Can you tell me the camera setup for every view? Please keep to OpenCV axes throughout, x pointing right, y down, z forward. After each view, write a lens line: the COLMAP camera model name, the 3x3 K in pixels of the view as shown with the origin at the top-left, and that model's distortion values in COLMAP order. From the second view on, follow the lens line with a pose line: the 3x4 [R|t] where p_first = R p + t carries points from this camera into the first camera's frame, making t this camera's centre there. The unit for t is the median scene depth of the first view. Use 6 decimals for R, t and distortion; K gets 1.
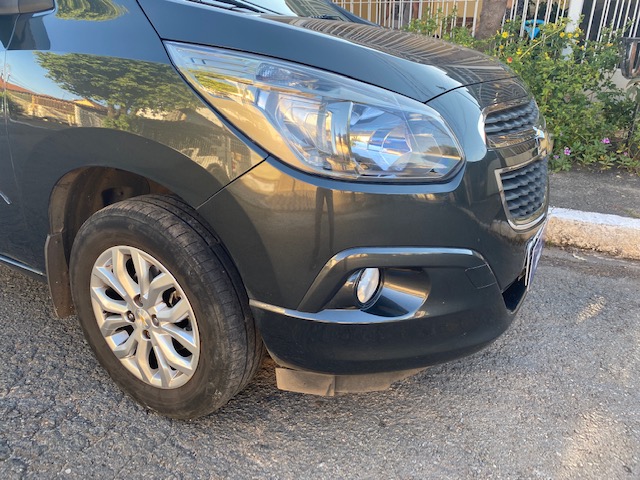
lens RADIAL K [[496.7, 0, 320.0], [0, 496.7, 240.0], [0, 0, 1]] dist [0.039601, -0.037355]
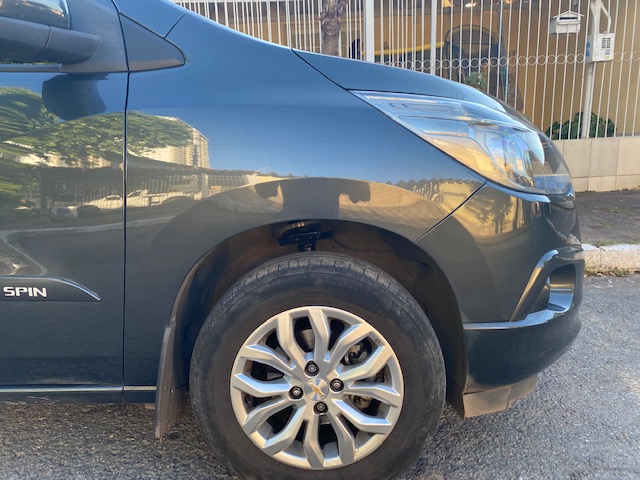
lens RADIAL K [[496.7, 0, 320.0], [0, 496.7, 240.0], [0, 0, 1]] dist [0.039601, -0.037355]
pose [[0.869413, -0.134658, 0.475383, -0.788539], [0.224106, 0.964955, -0.136525, 0.024573], [-0.440339, 0.225233, 0.869121, 0.175132]]
